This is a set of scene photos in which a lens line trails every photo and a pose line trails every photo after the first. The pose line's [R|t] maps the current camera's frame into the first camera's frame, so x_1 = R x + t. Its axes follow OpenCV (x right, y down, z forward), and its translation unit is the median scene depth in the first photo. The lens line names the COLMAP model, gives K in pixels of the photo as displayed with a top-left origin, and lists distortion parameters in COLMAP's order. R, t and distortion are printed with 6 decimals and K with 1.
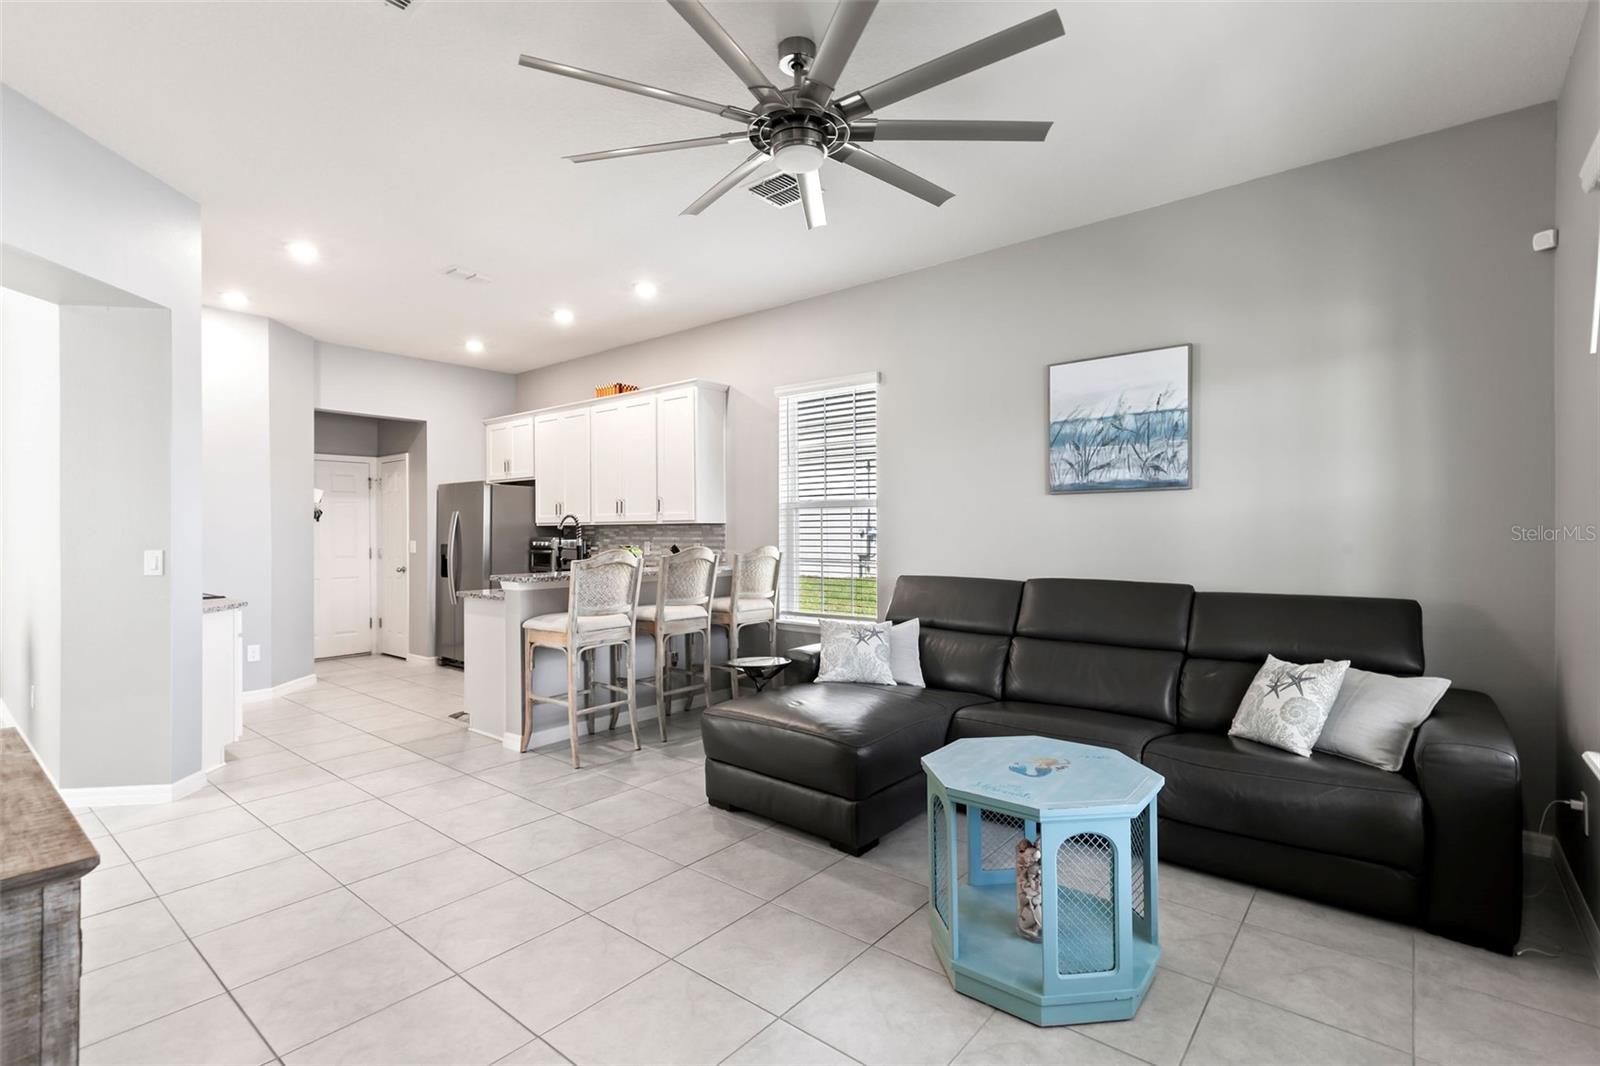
lens RADIAL K [[730.4, 0, 808.7], [0, 730.4, 529.7], [0, 0, 1]] dist [0.015429, -0.004556]
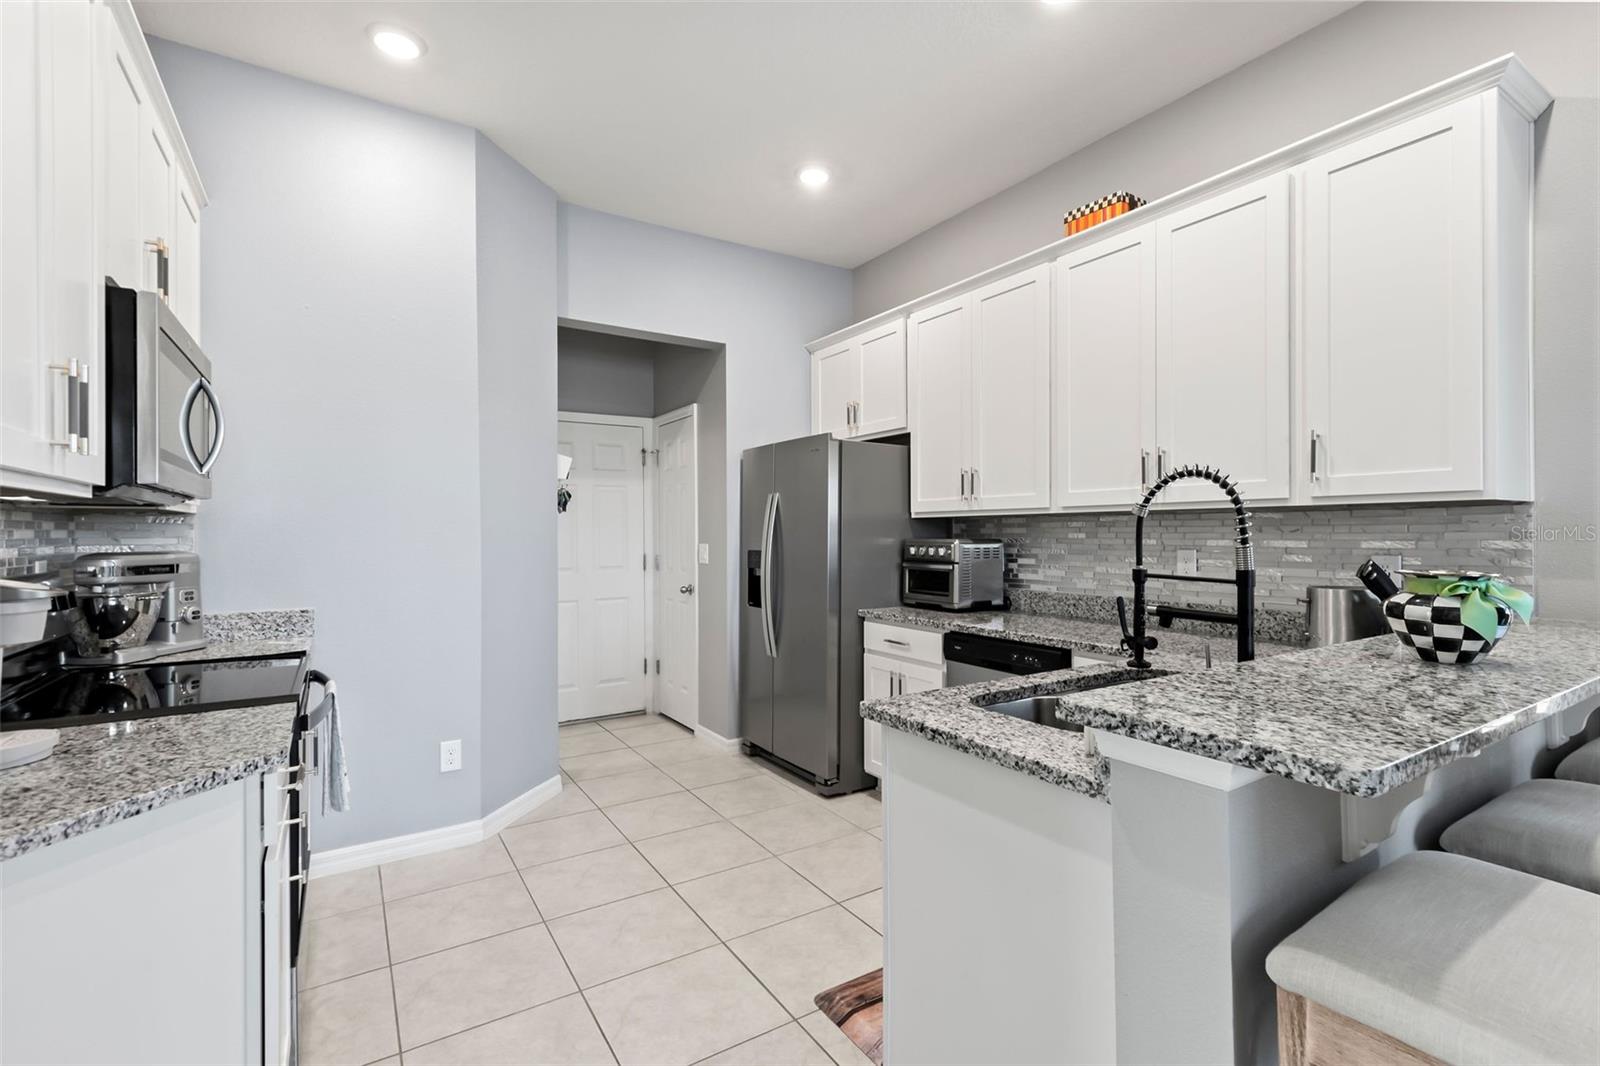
lens RADIAL K [[730.4, 0, 825.3], [0, 730.4, 528.6], [0, 0, 1]] dist [0.015429, -0.004556]
pose [[0.955215, -0.002406, -0.295903, -0.457279], [0.001749, 0.999995, -0.002485, 0.006403], [0.295907, 0.001856, 0.955215, 0.777707]]
